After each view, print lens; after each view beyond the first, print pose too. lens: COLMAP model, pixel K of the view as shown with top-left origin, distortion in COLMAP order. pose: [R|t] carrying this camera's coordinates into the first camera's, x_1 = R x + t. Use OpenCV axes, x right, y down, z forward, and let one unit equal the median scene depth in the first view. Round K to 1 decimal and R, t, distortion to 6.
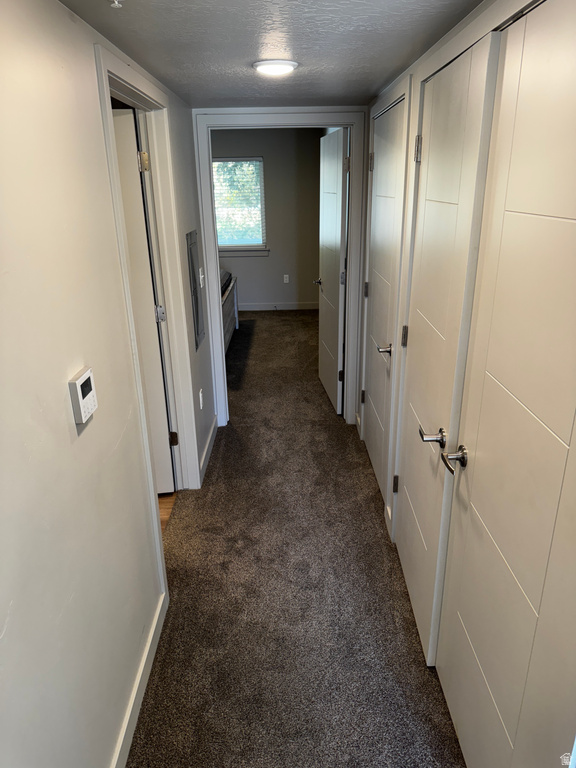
lens RADIAL K [[546.5, 0, 288.0], [0, 546.5, 386.3], [0, 0, 1]] dist [0.010434, -0.008939]
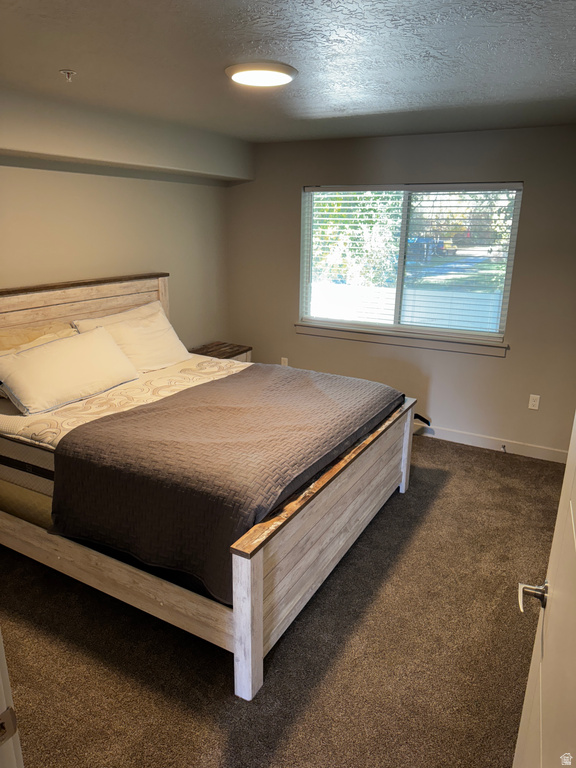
lens RADIAL K [[546.5, 0, 289.0], [0, 546.5, 384.5], [0, 0, 1]] dist [0.010434, -0.008939]
pose [[0.869920, 0.185445, -0.457001, 0.033145], [-0.212267, 0.977183, -0.007530, -0.179593], [0.445177, 0.103557, 0.889434, 0.475703]]
